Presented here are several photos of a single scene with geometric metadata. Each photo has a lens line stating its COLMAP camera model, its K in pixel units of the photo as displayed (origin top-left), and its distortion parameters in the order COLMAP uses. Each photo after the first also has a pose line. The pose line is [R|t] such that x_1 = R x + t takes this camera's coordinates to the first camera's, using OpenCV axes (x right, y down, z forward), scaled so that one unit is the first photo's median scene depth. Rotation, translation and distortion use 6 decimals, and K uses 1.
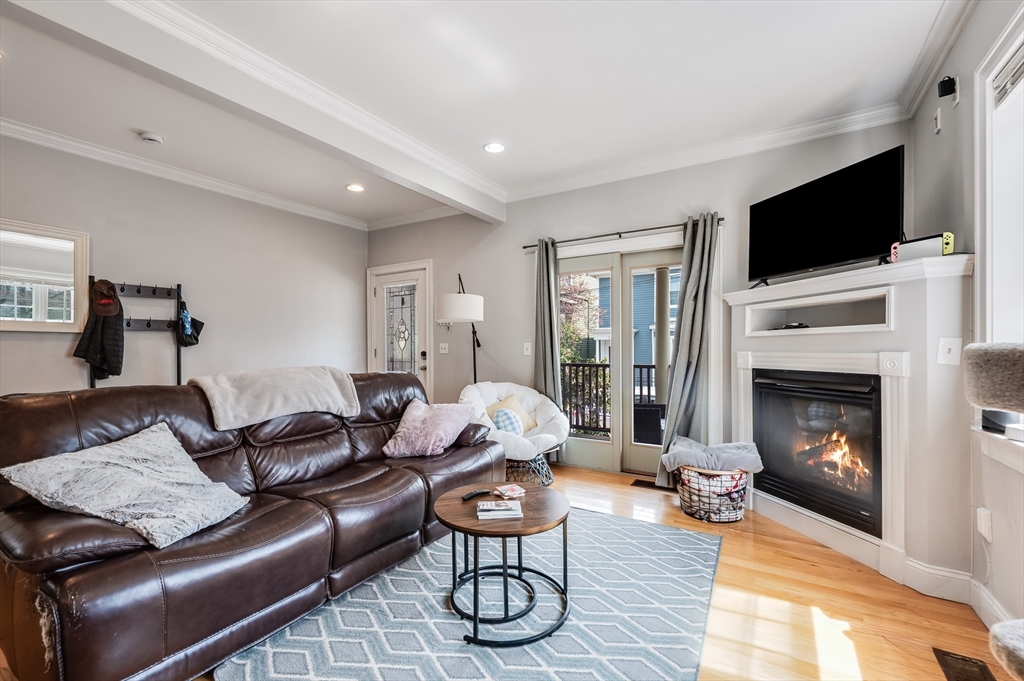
lens RADIAL K [[420.3, 0, 518.6], [0, 420.3, 353.7], [0, 0, 1]] dist [-0.002581, 0.000240]
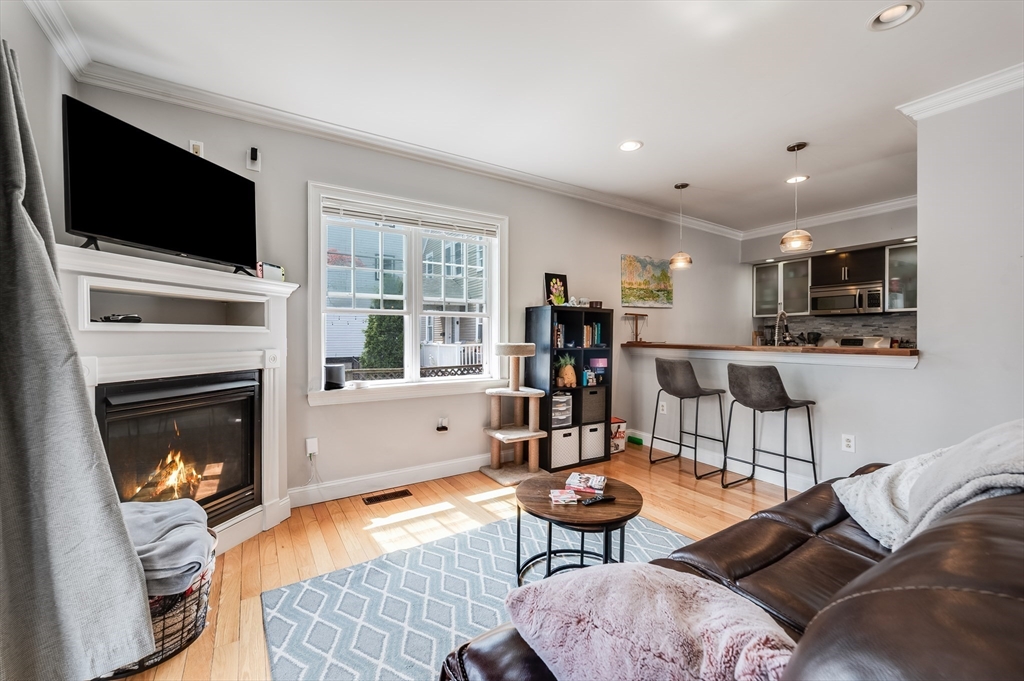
lens RADIAL K [[420.3, 0, 510.7], [0, 420.3, 336.3], [0, 0, 1]] dist [-0.002581, 0.000240]
pose [[-0.903044, -0.000604, 0.429547, -0.215646], [0.004743, 0.999924, 0.011377, -0.037719], [-0.429521, 0.012311, -0.902973, 1.267653]]
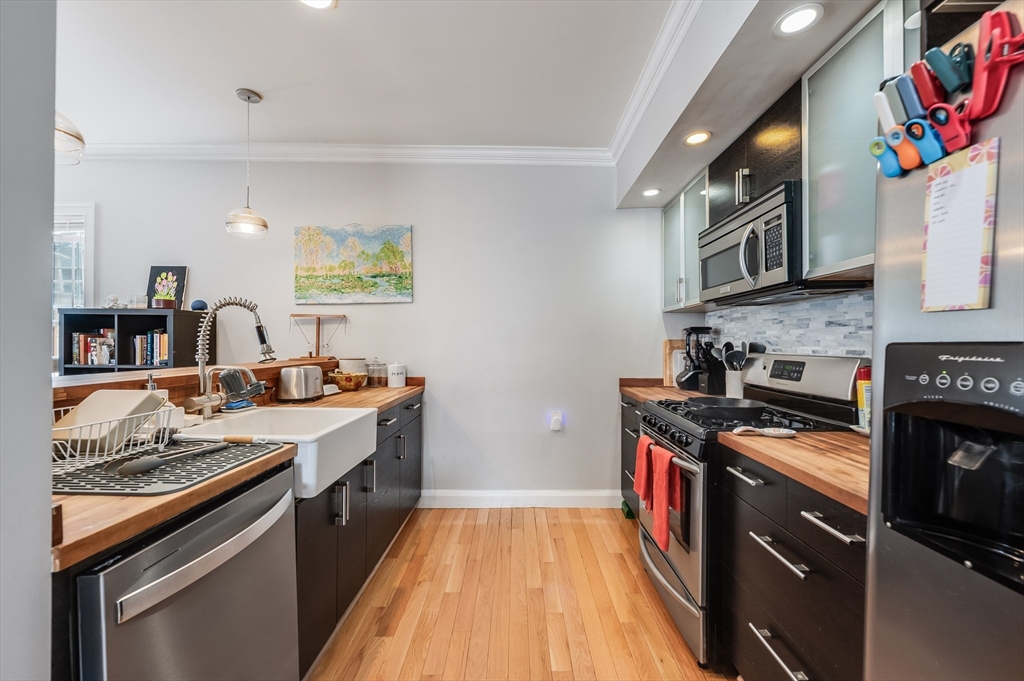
lens RADIAL K [[420.3, 0, 511.1], [0, 420.3, 342.9], [0, 0, 1]] dist [-0.002581, 0.000240]
pose [[-0.520126, 0.004732, 0.854076, -1.085800], [0.007009, 0.999975, -0.001272, -0.028006], [-0.854060, 0.005325, -0.520146, -0.224757]]
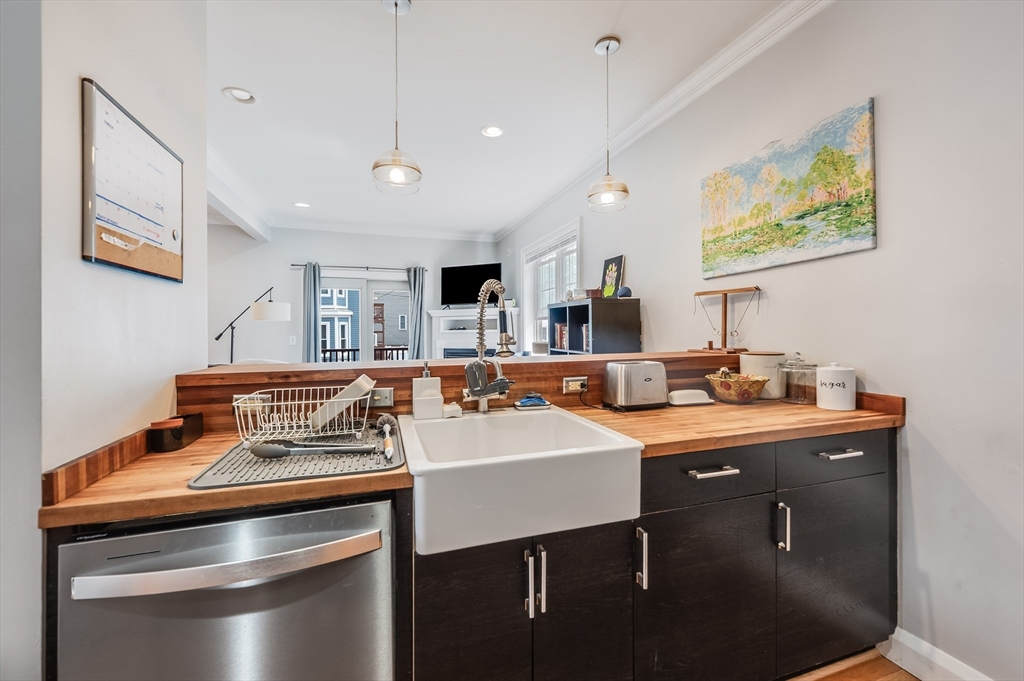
lens RADIAL K [[420.3, 0, 510.8], [0, 420.3, 332.0], [0, 0, 1]] dist [-0.002581, 0.000240]
pose [[0.644451, -0.005011, 0.764629, -0.775370], [0.014259, 0.999883, -0.005465, -0.028434], [-0.764513, 0.014425, 0.644447, -0.544617]]
